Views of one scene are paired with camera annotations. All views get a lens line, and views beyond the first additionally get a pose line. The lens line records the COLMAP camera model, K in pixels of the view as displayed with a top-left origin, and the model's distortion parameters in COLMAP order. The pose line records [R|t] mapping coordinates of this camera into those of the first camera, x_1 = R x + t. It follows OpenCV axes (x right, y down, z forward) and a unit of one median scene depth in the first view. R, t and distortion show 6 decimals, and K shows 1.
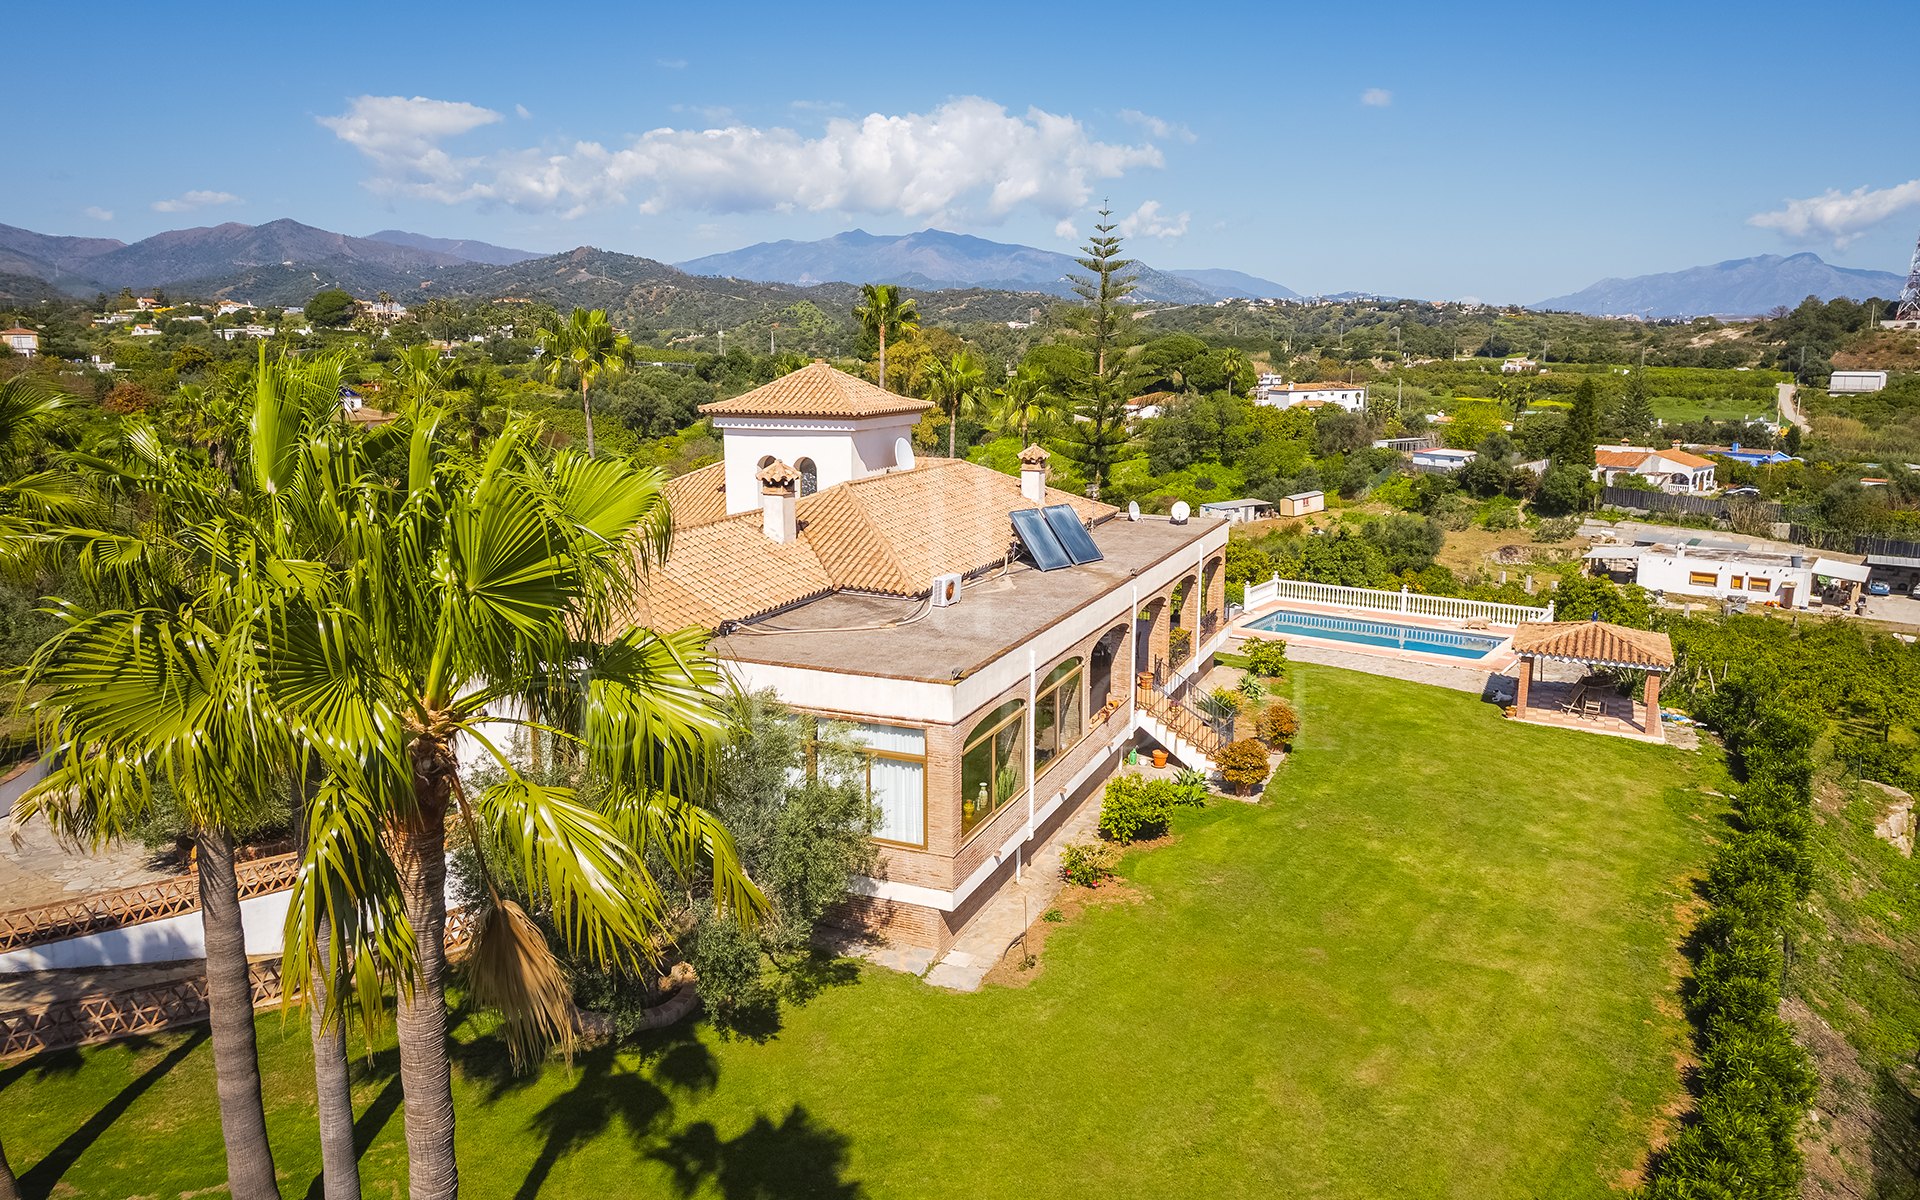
lens RADIAL K [[1270.8, 0, 977.7], [0, 1270.8, 545.9], [0, 0, 1]] dist [0.003338, 0.000779]
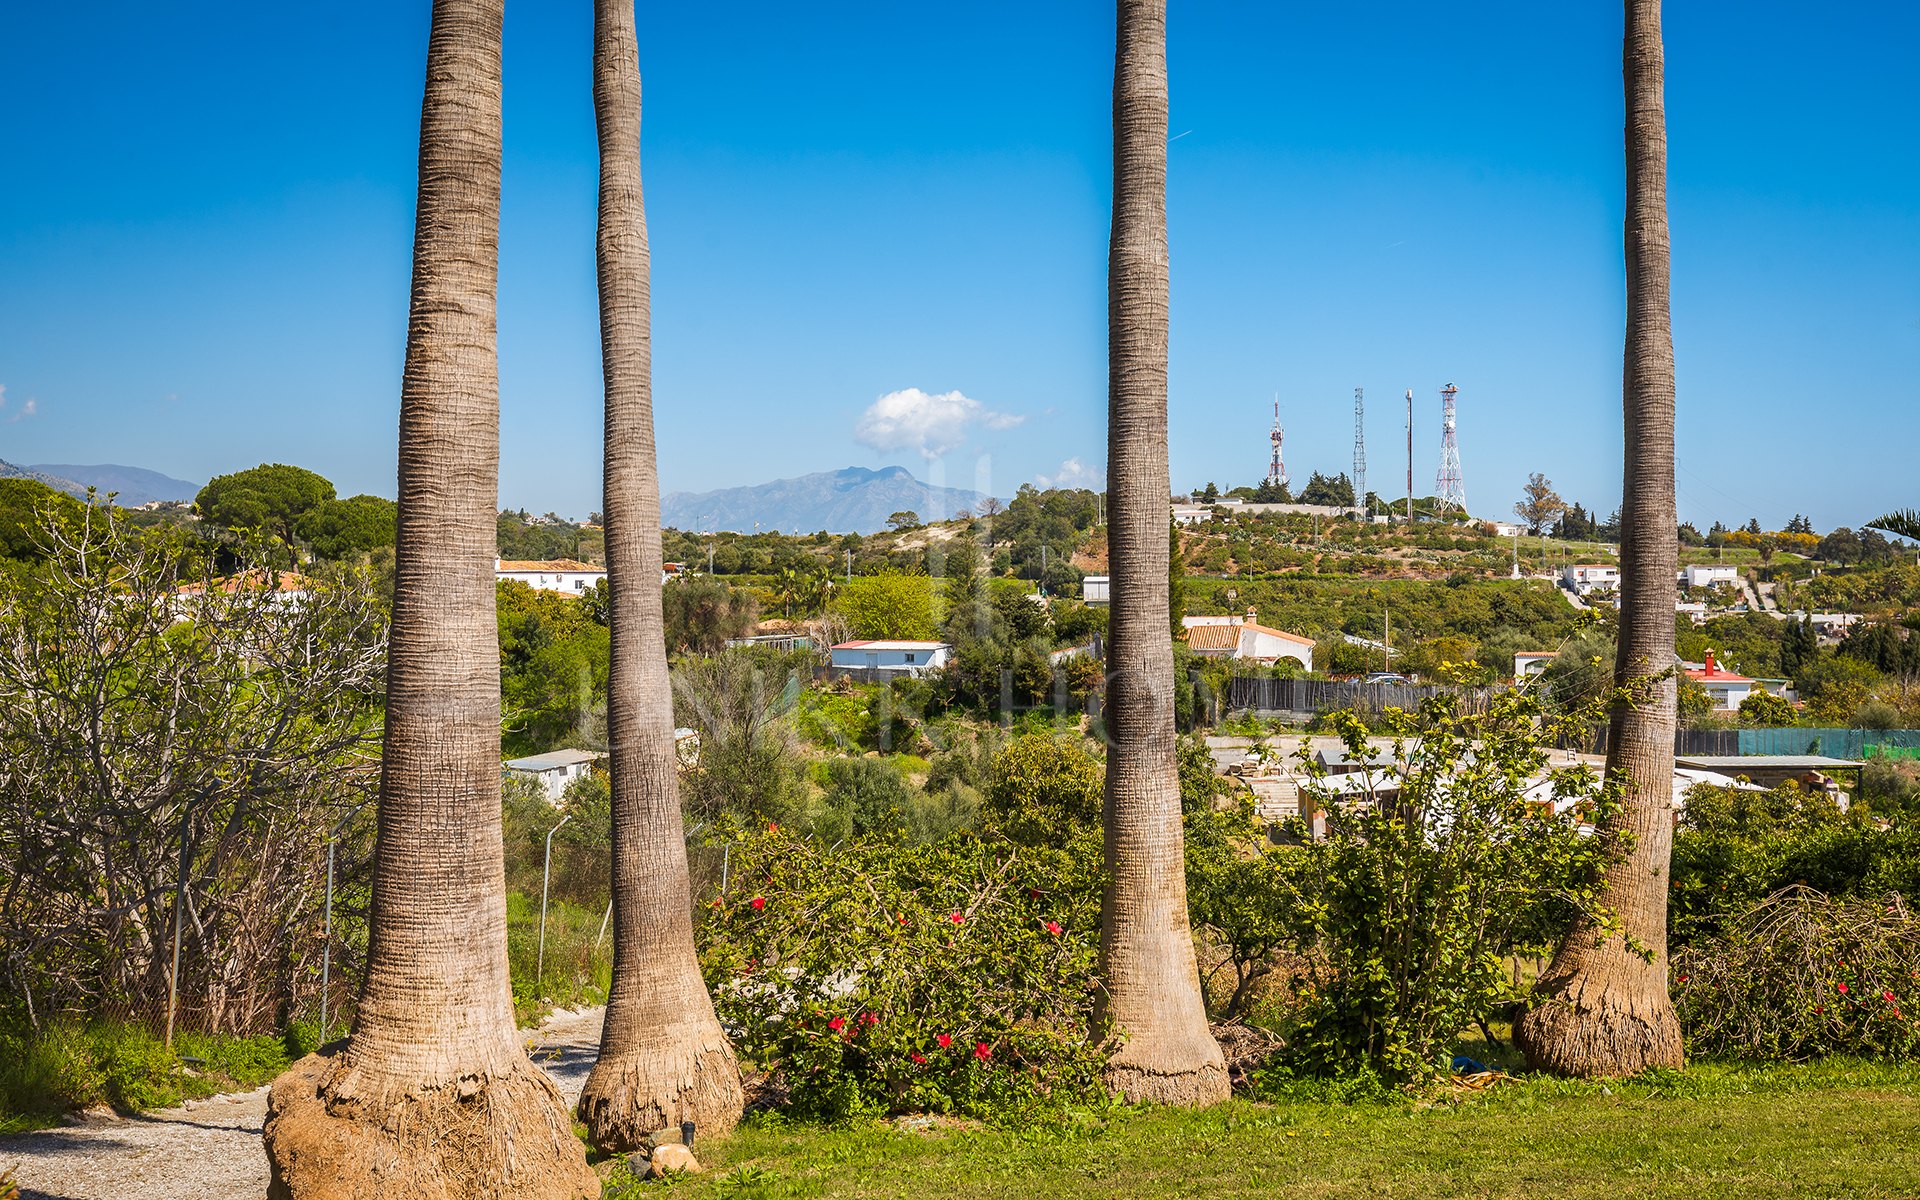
lens RADIAL K [[1892.9, 0, 960.0], [0, 1892.9, 600.0], [0, 0, 1]] dist [-0.000650, -0.002092]
pose [[0.824823, -0.012139, 0.565261, -0.074675], [0.094976, 0.988538, -0.117358, 0.005842], [-0.557357, 0.150486, 0.816522, 0.361165]]
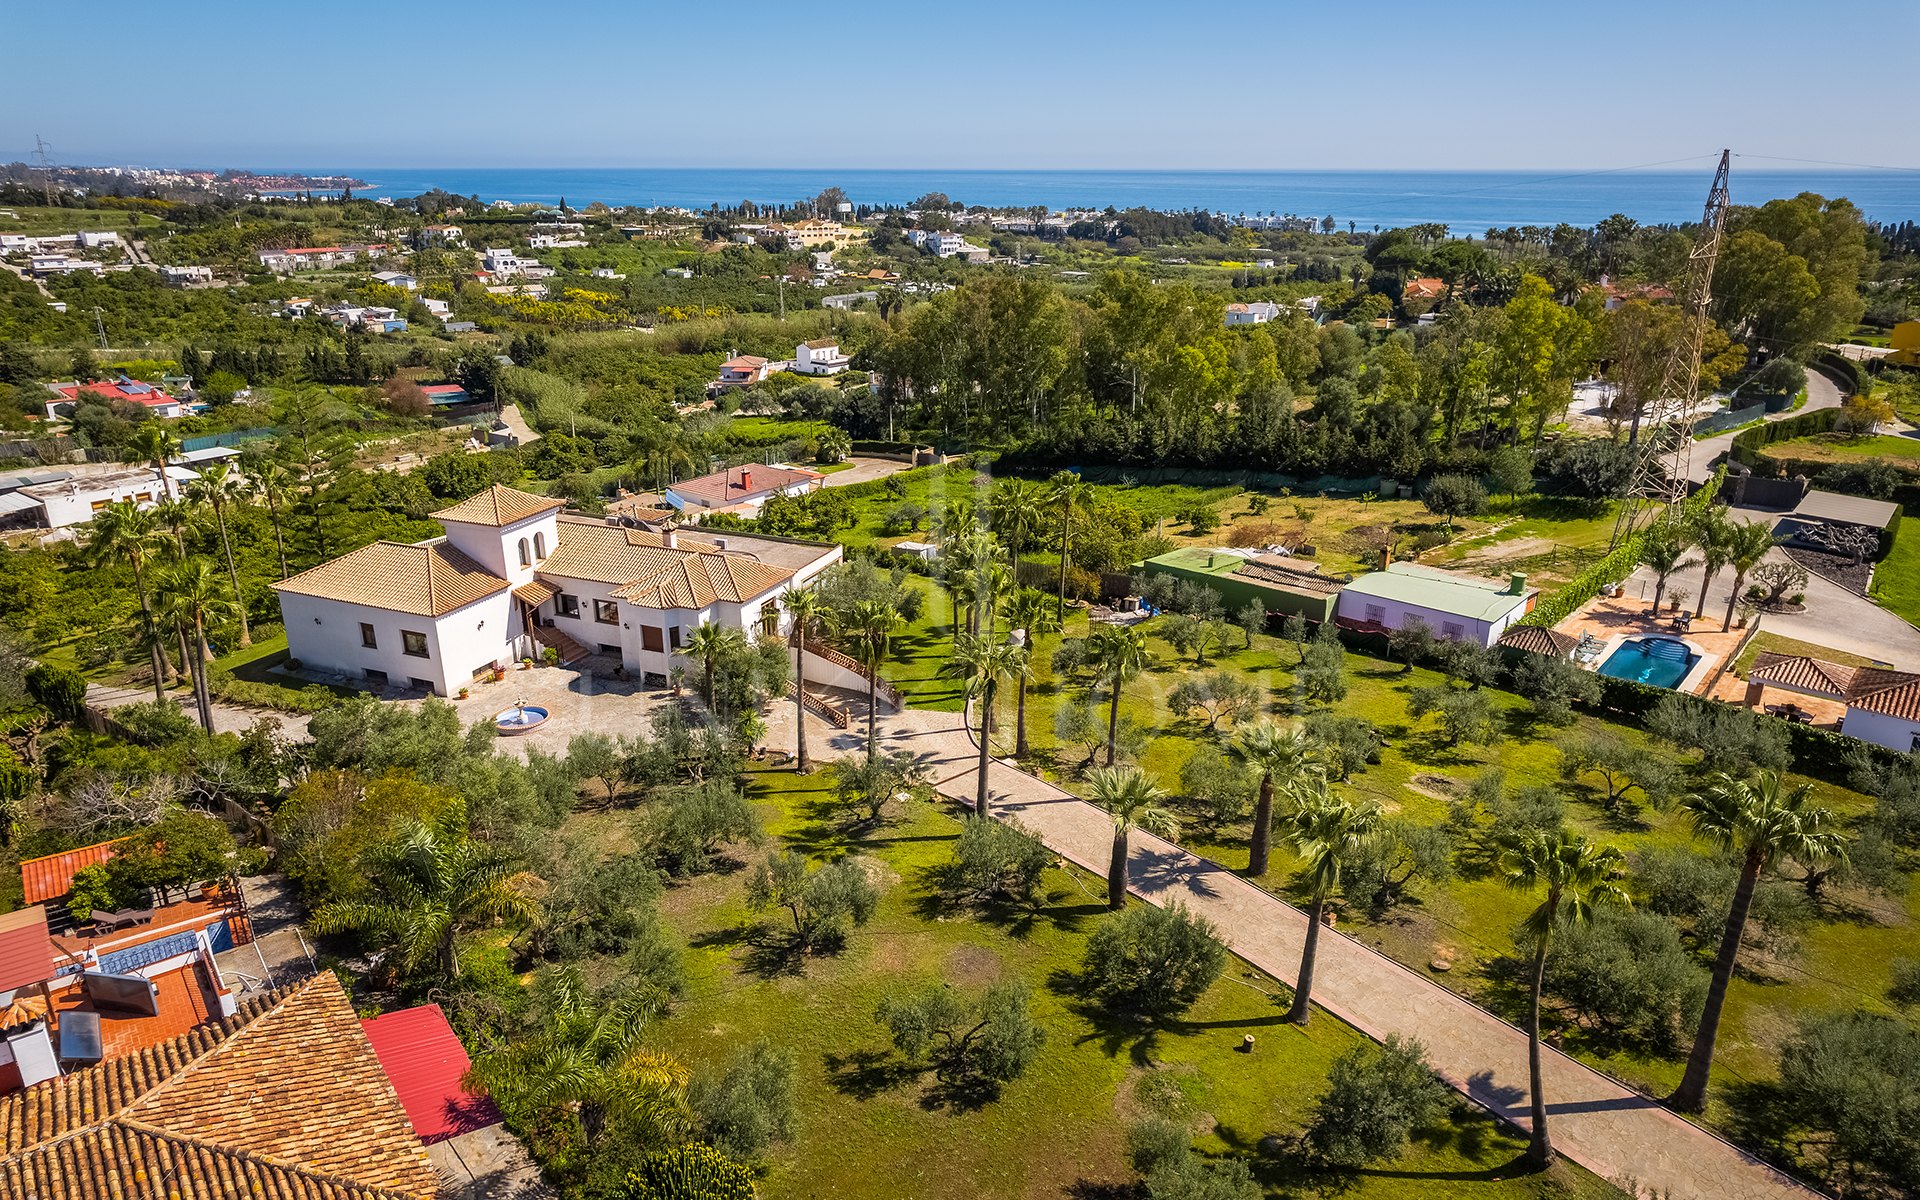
lens RADIAL K [[1219.5, 0, 960.0], [0, 1219.5, 600.0], [0, 0, 1]] dist [-0.001733, 0.000416]
pose [[-0.010789, -0.337655, 0.941208, -0.508436], [0.154270, 0.929431, 0.335199, -0.131434], [-0.987970, 0.148817, 0.042062, 0.076918]]
